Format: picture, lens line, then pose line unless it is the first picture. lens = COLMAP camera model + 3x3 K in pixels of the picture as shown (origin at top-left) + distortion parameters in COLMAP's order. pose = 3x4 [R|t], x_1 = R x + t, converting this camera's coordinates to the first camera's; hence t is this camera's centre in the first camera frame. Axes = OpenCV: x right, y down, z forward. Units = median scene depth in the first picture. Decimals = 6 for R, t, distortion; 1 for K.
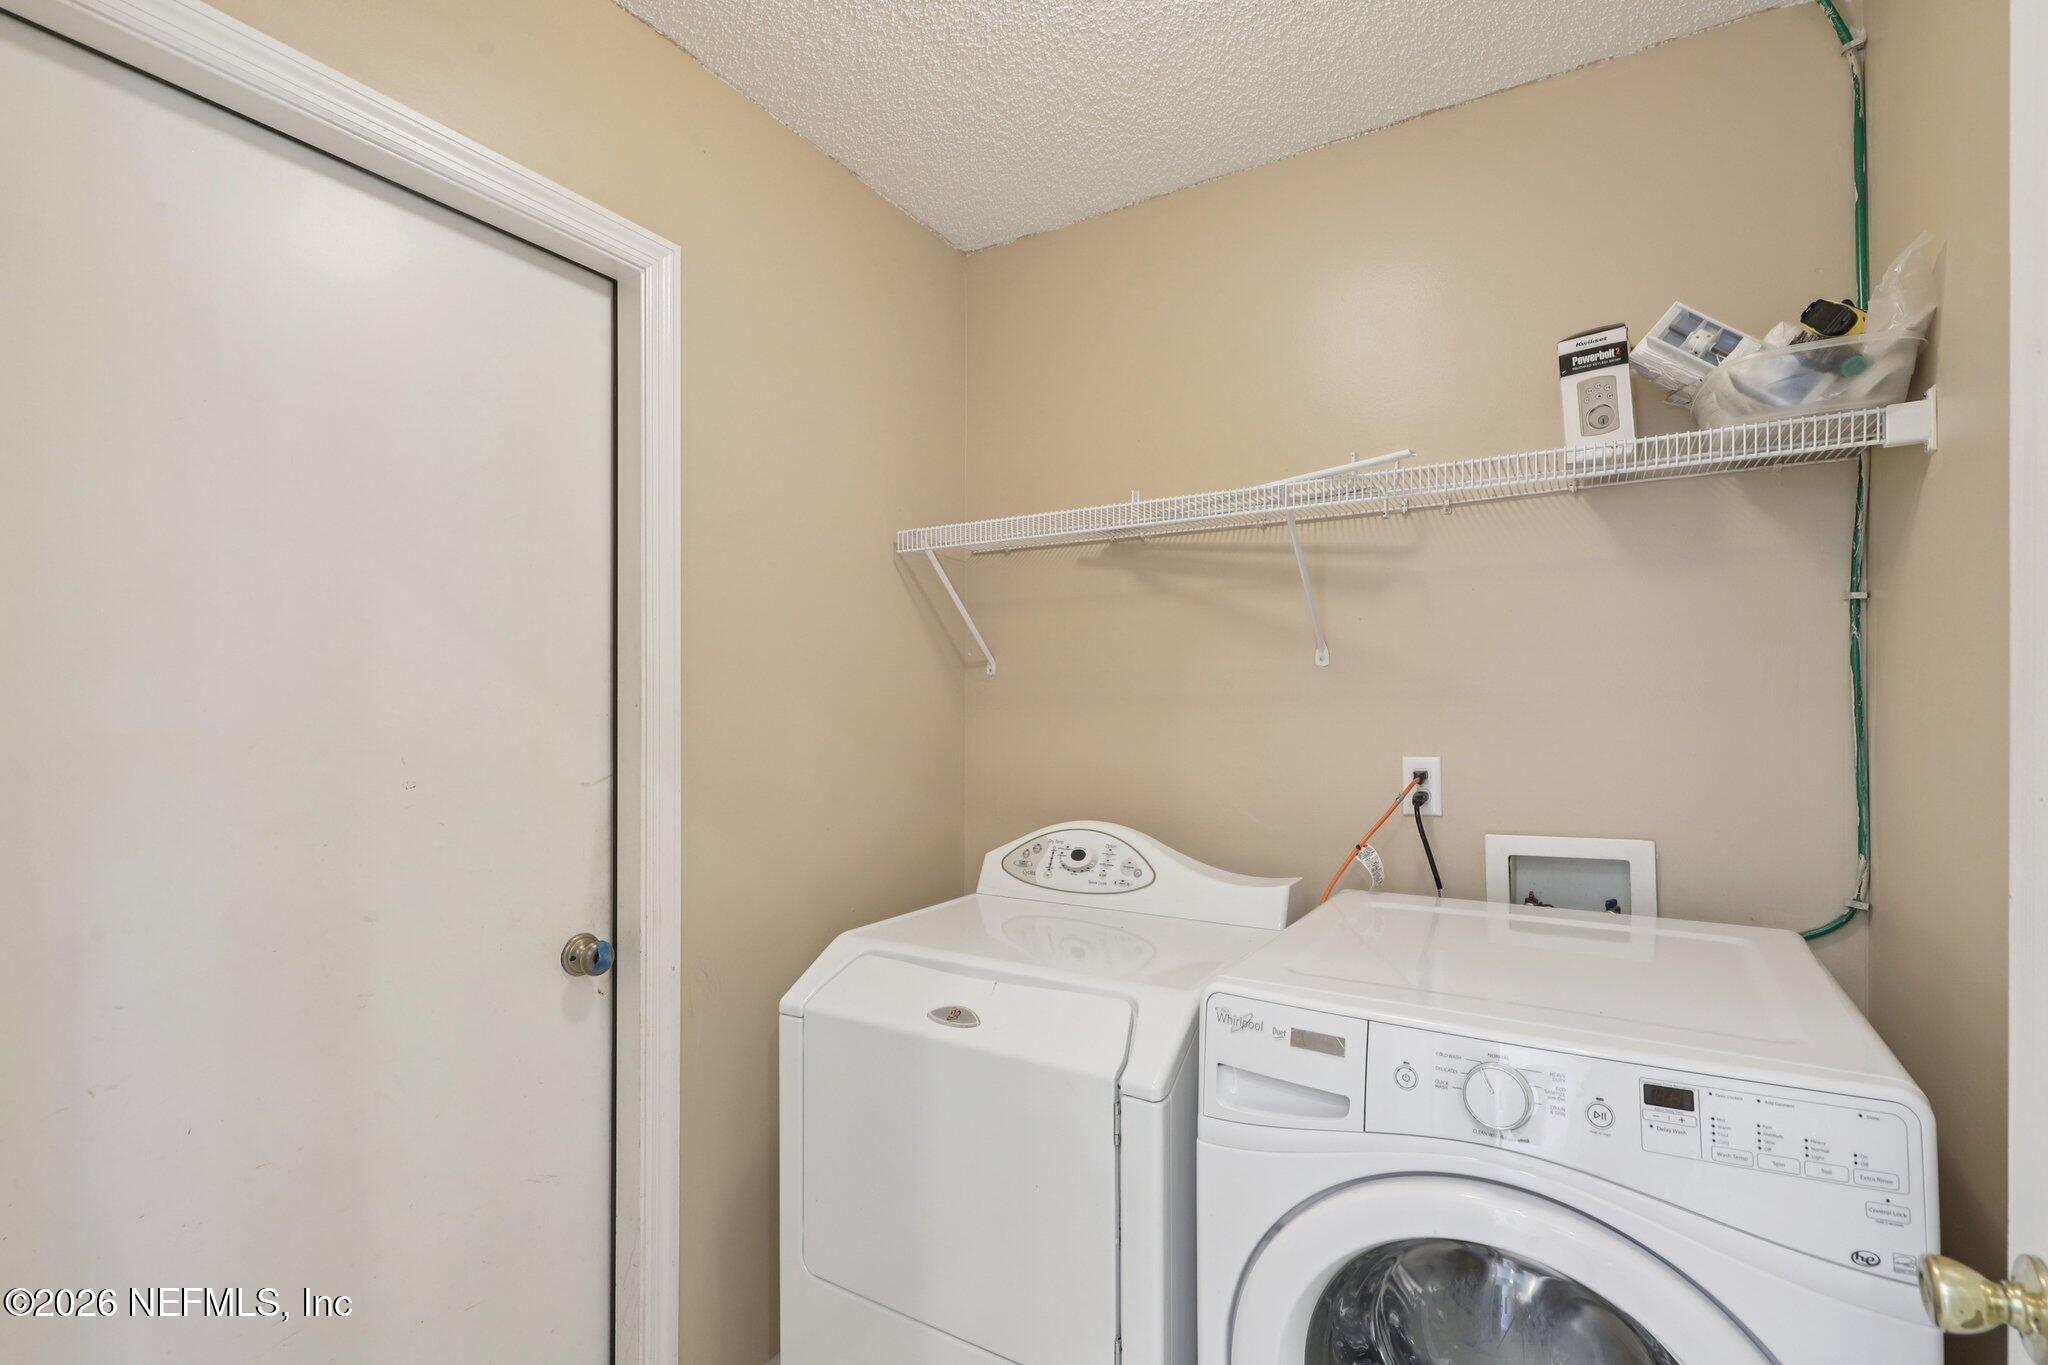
lens RADIAL K [[925.3, 0, 1021.8], [0, 925.3, 698.1], [0, 0, 1]] dist [-0.001247, 0.000437]
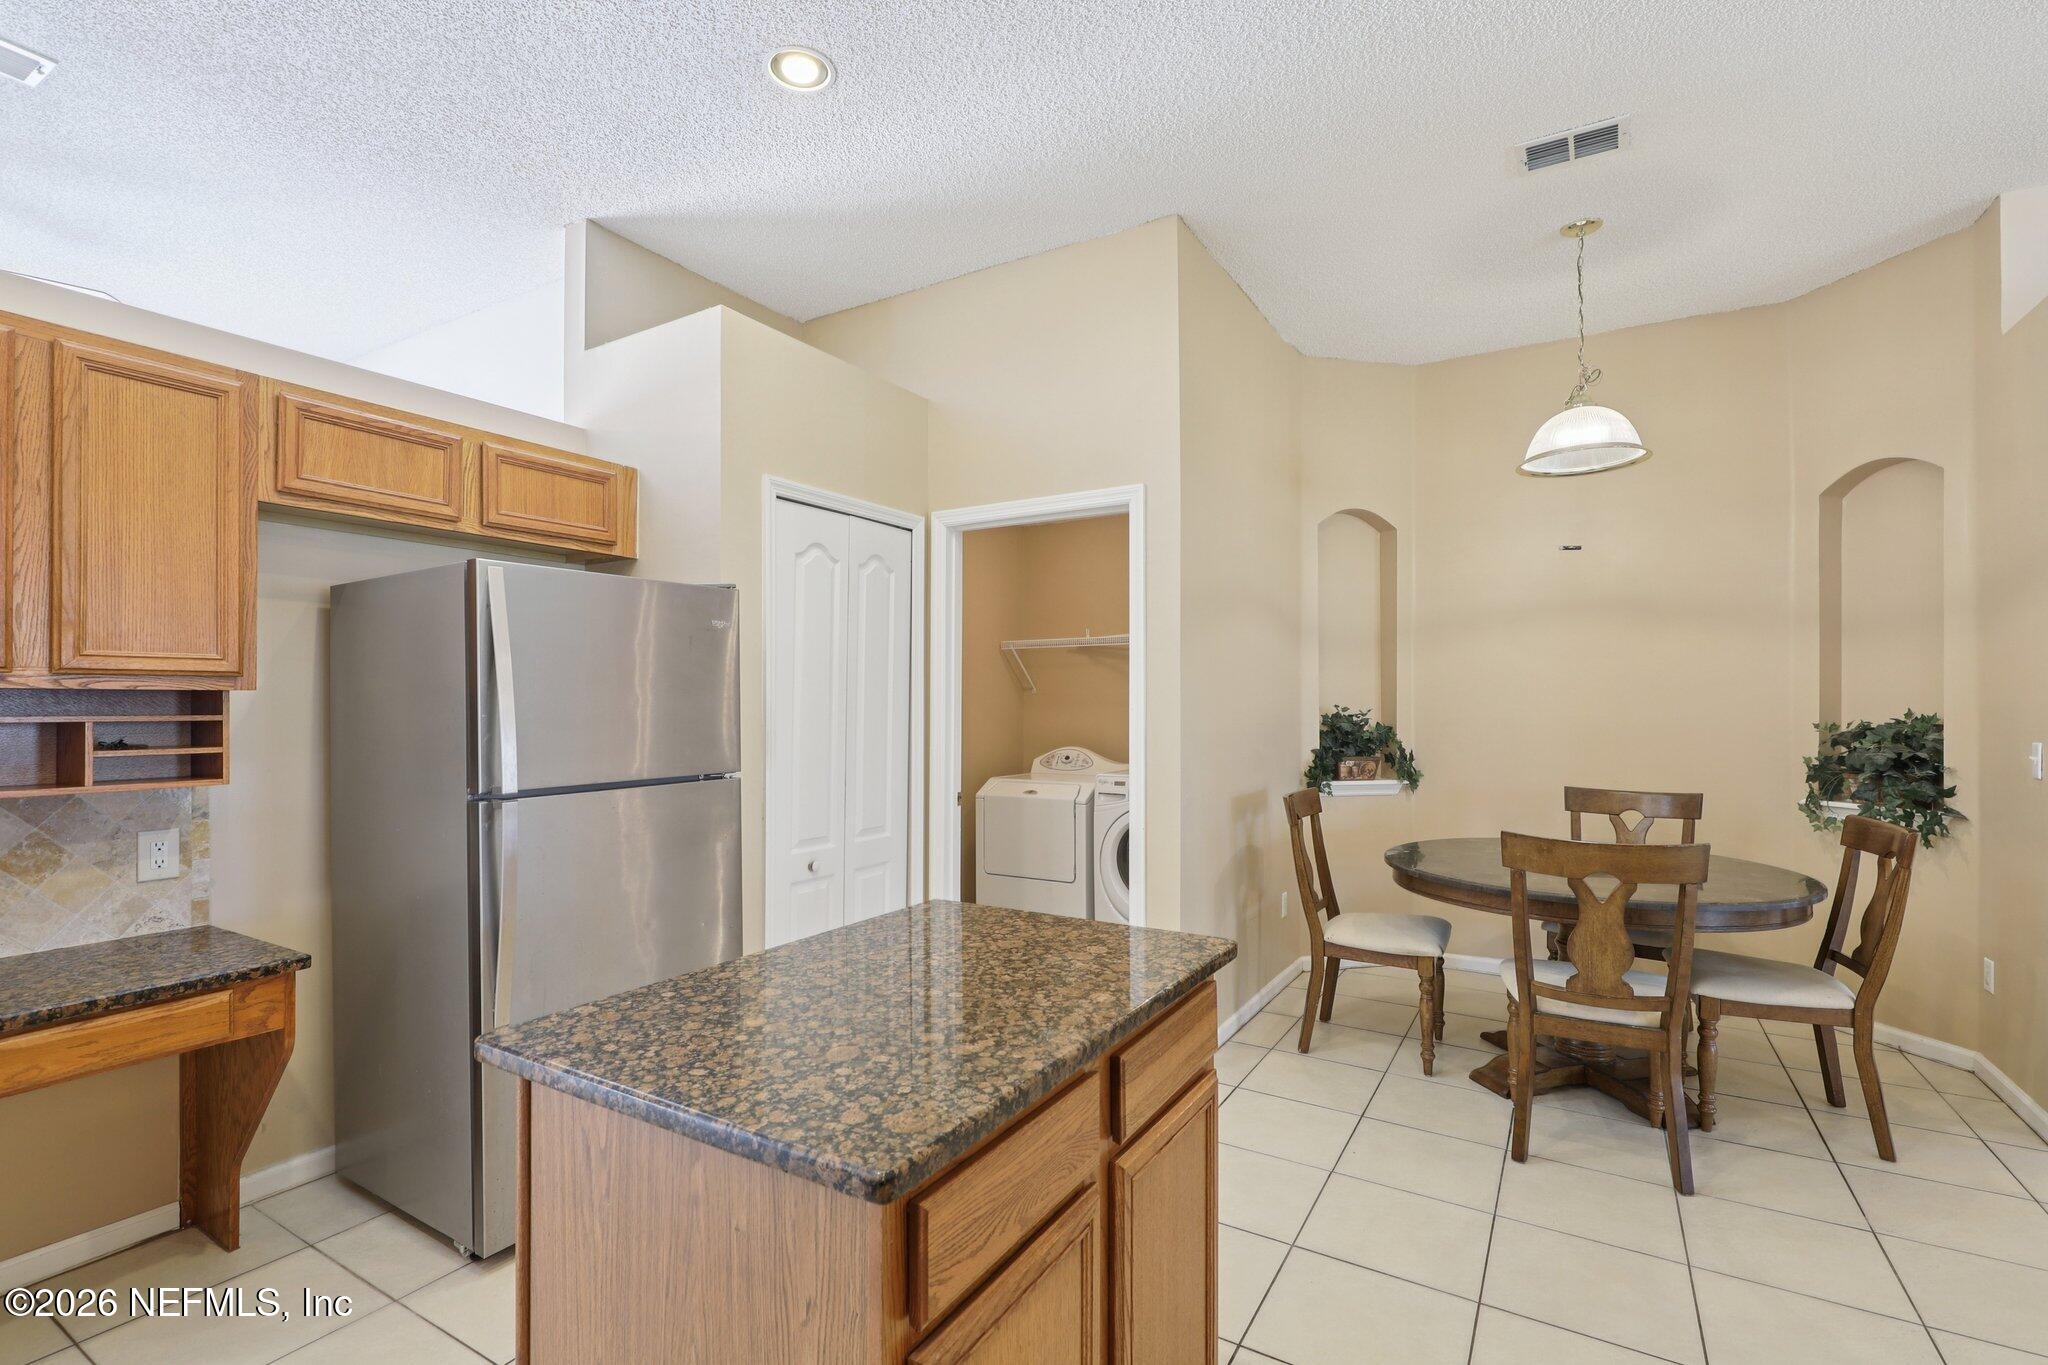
lens RADIAL K [[925.3, 0, 1021.8], [0, 925.3, 698.1], [0, 0, 1]] dist [-0.001247, 0.000437]
pose [[0.999979, -0.000318, -0.006478, -0.060777], [0.000319, 1.000000, 0.000090, -0.014610], [0.006478, -0.000092, 0.999979, -1.862782]]
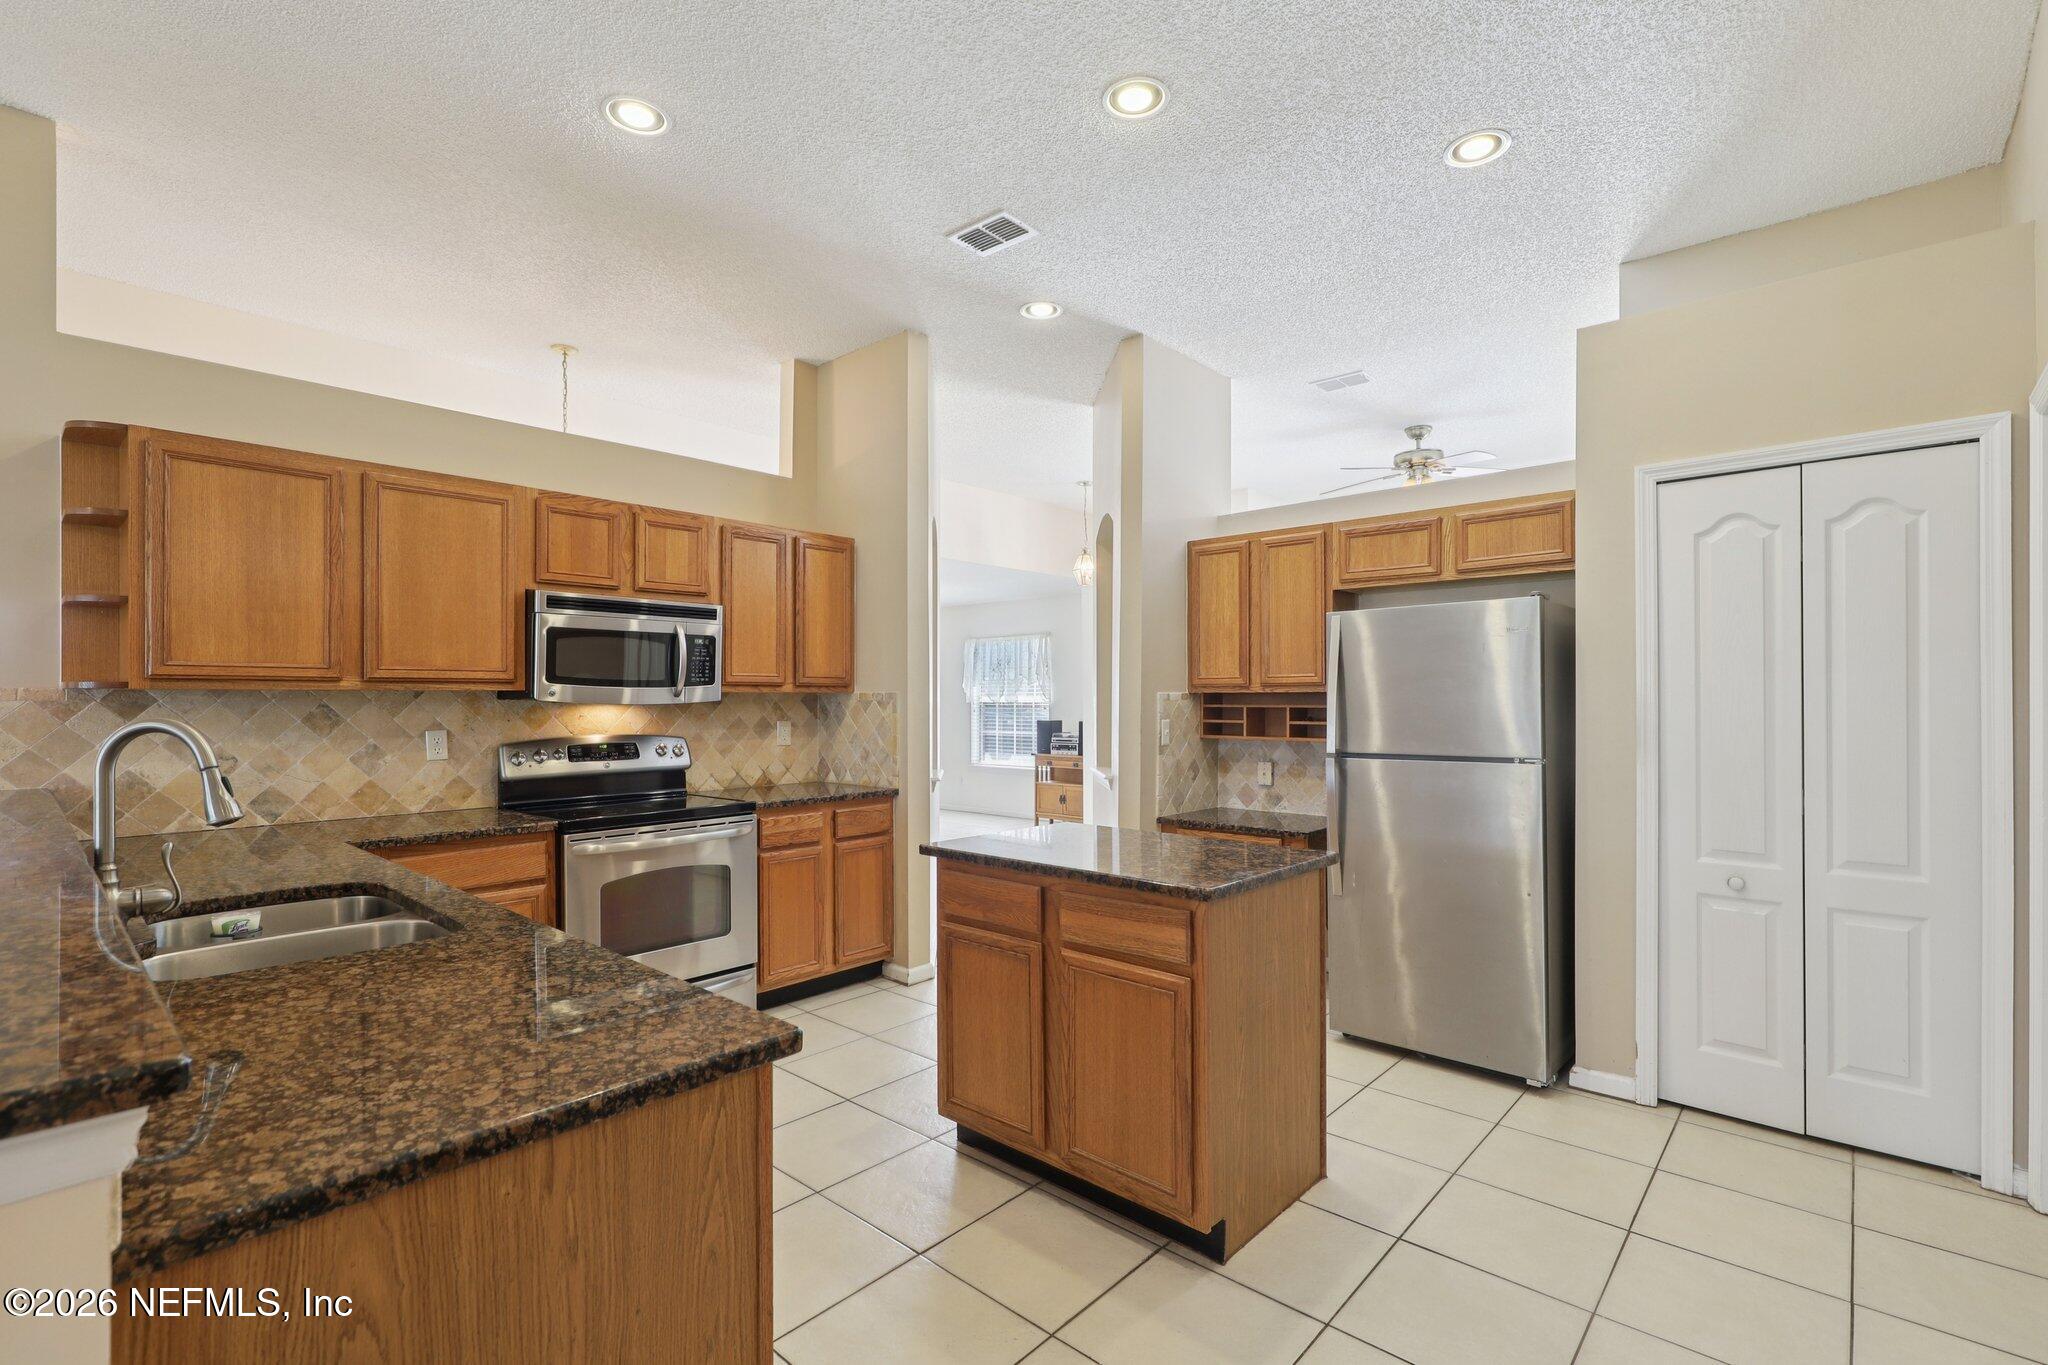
lens RADIAL K [[925.0, 0, 1025.3], [0, 925.0, 700.0], [0, 0, 1]] dist [-0.000926, -0.000217]
pose [[-0.195878, -0.001793, -0.980627, 1.270717], [0.006473, 0.999974, -0.003121, -0.002625], [0.980607, -0.006959, -0.195861, -0.968358]]
